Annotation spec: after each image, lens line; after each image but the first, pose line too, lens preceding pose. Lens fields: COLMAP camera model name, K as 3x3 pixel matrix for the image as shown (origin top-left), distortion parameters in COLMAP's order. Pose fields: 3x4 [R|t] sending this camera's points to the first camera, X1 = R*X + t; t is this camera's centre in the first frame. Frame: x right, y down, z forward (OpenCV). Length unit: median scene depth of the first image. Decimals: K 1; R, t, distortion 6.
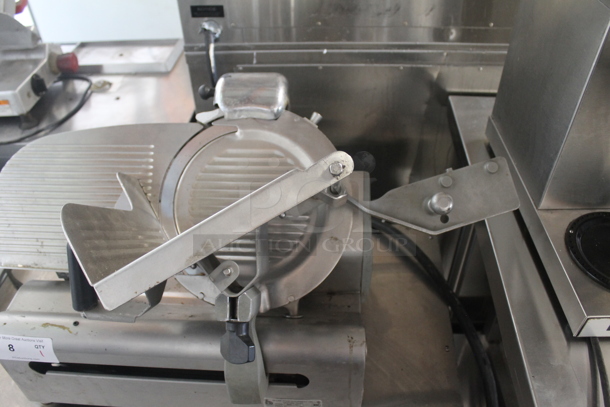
lens RADIAL K [[497.1, 0, 305.0], [0, 497.1, 203.5], [0, 0, 1]] dist [-0.090658, 0.012887]
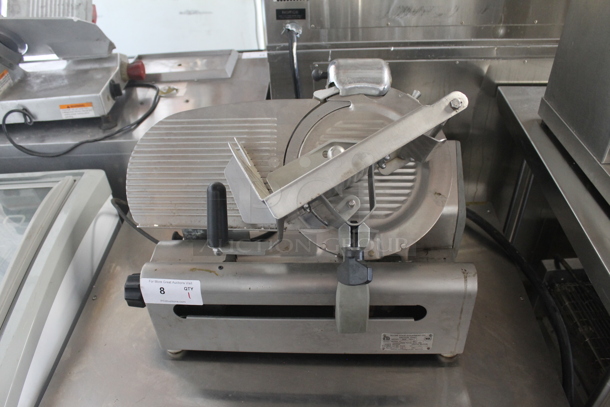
lens RADIAL K [[497.1, 0, 305.0], [0, 497.1, 203.5], [0, 0, 1]] dist [-0.090658, 0.012887]
pose [[0.999365, -0.031924, 0.015850, -0.189841], [0.032740, 0.997993, -0.054212, 0.103331], [-0.014087, 0.054697, 0.998404, -0.110611]]
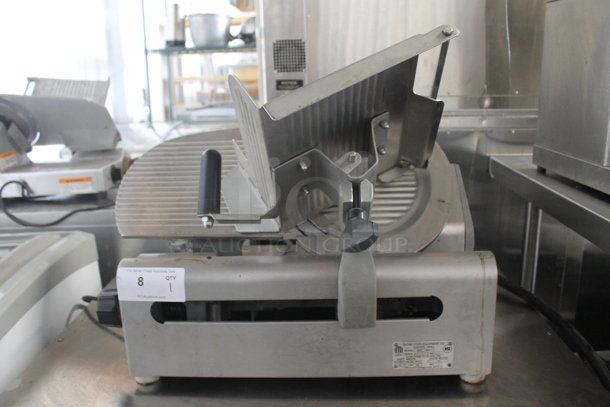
lens RADIAL K [[497.1, 0, 305.0], [0, 497.1, 203.5], [0, 0, 1]] dist [-0.090658, 0.012887]
pose [[0.999224, -0.018883, 0.034563, -0.200321], [0.031990, 0.901033, -0.432569, 0.395259], [-0.022974, 0.433339, 0.900938, 0.007732]]
